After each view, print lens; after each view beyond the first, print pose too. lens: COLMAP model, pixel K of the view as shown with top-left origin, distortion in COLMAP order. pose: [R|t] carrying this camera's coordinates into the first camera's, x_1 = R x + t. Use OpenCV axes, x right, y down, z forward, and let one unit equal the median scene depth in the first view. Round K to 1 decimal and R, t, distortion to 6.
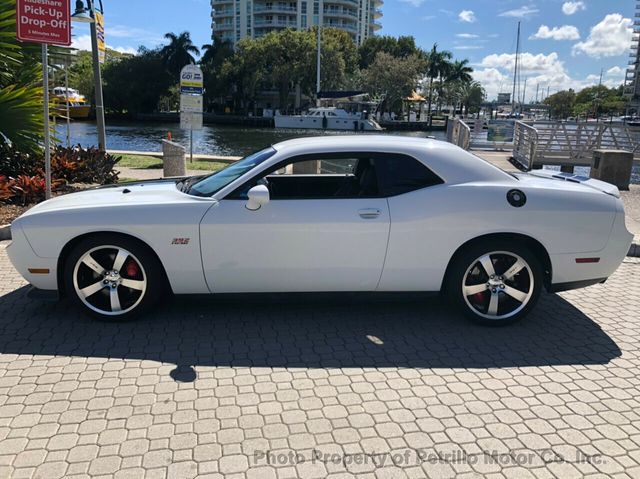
lens RADIAL K [[526.8, 0, 312.3], [0, 526.8, 238.0], [0, 0, 1]] dist [0.014868, -0.005240]
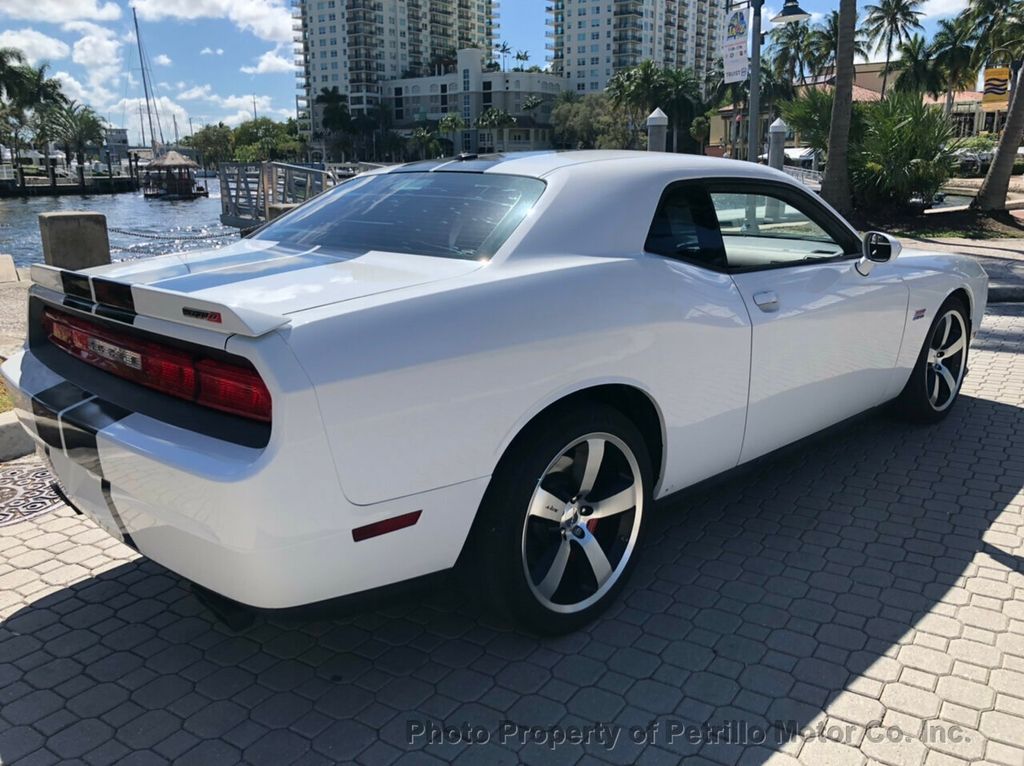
lens RADIAL K [[842.9, 0, 514.2], [0, 842.9, 390.6], [0, 0, 1]] dist [0.014868, -0.005240]
pose [[0.717180, -0.203019, 0.666660, -0.493424], [0.181925, 0.977995, 0.102120, -0.047888], [-0.672723, 0.048044, 0.738333, 0.297818]]
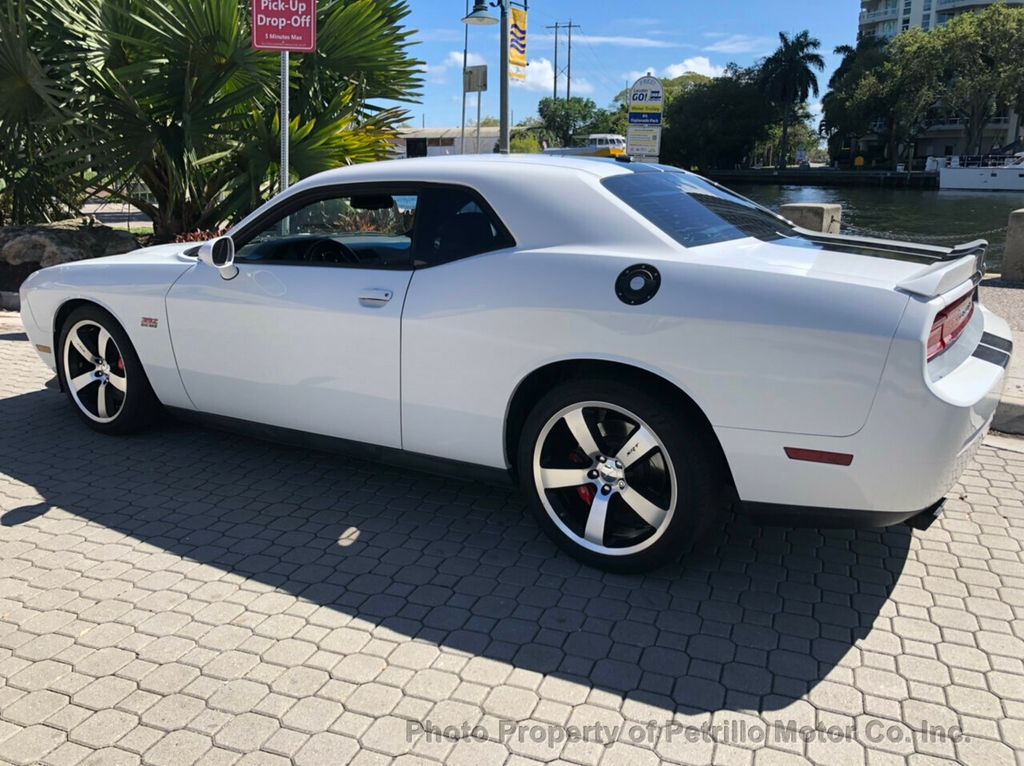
lens RADIAL K [[842.9, 0, 502.7], [0, 842.9, 377.7], [0, 0, 1]] dist [0.014868, -0.005240]
pose [[0.836388, 0.113537, -0.536250, 0.368313], [-0.109765, 0.993189, 0.039082, -0.007975], [0.537035, 0.026173, 0.843154, 0.197330]]
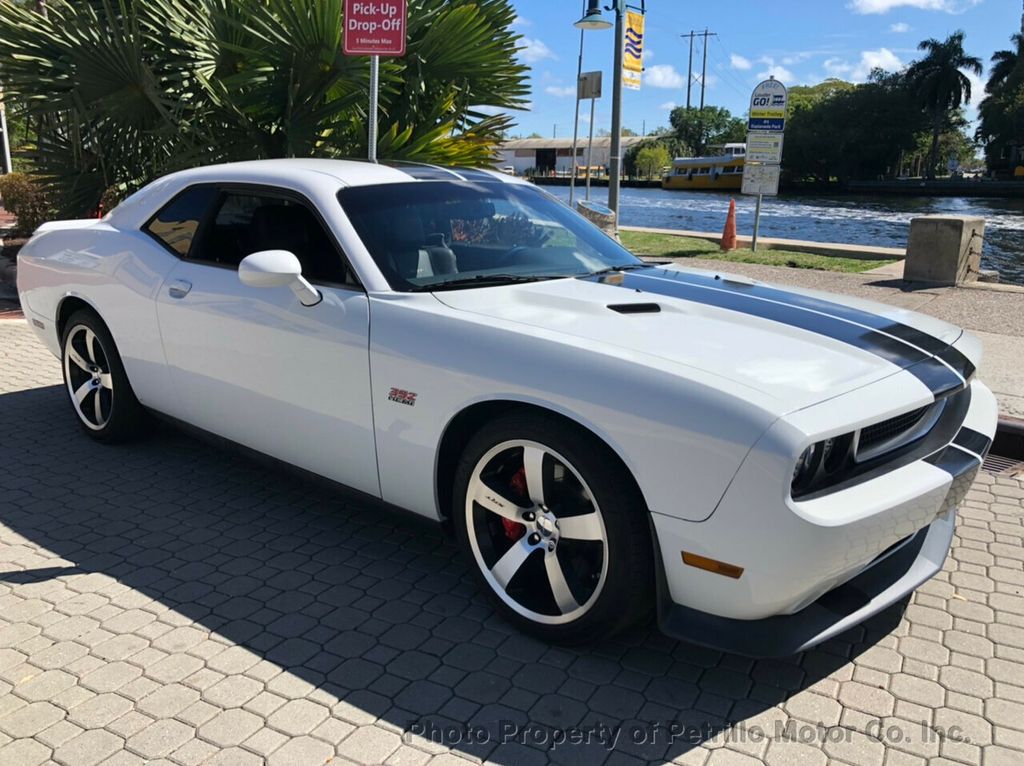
lens RADIAL K [[842.9, 0, 506.1], [0, 842.9, 373.4], [0, 0, 1]] dist [0.014868, -0.005240]
pose [[0.747881, 0.133107, -0.650351, 0.372134], [-0.140509, 0.989235, 0.040886, -0.022230], [0.648792, 0.060802, 0.758533, 0.274338]]
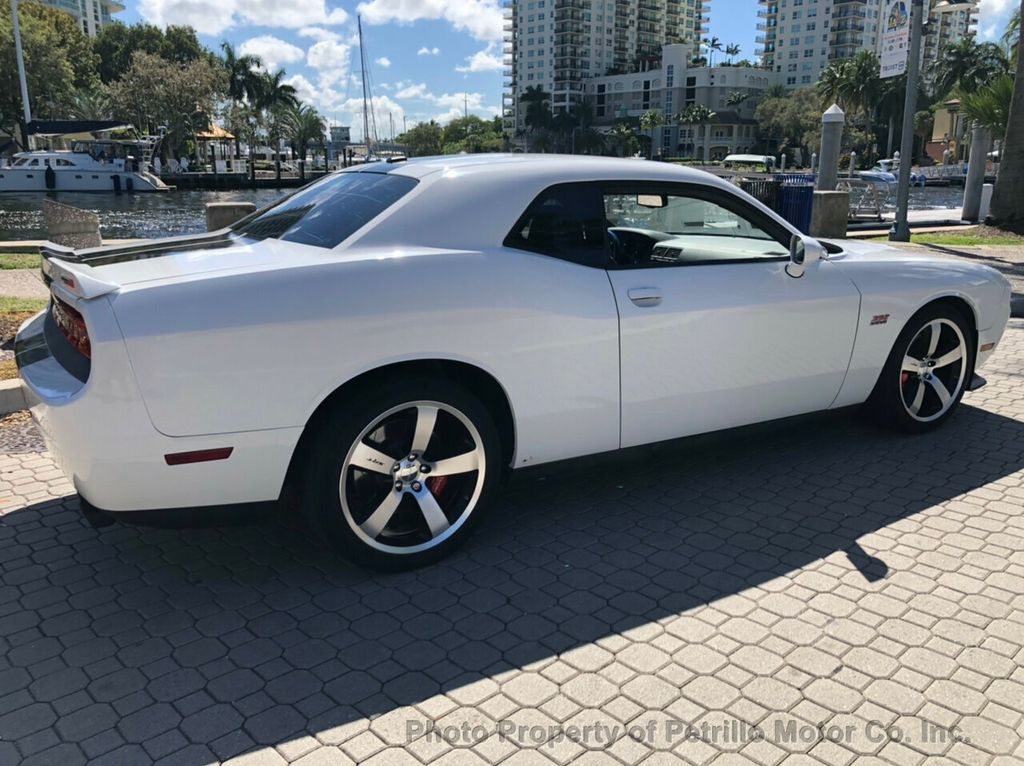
lens RADIAL K [[842.9, 0, 511.3], [0, 842.9, 388.8], [0, 0, 1]] dist [0.014868, -0.005240]
pose [[0.859229, -0.151525, 0.488637, -0.400551], [0.135584, 0.988423, 0.068094, -0.016283], [-0.493298, 0.007743, 0.869826, 0.162938]]
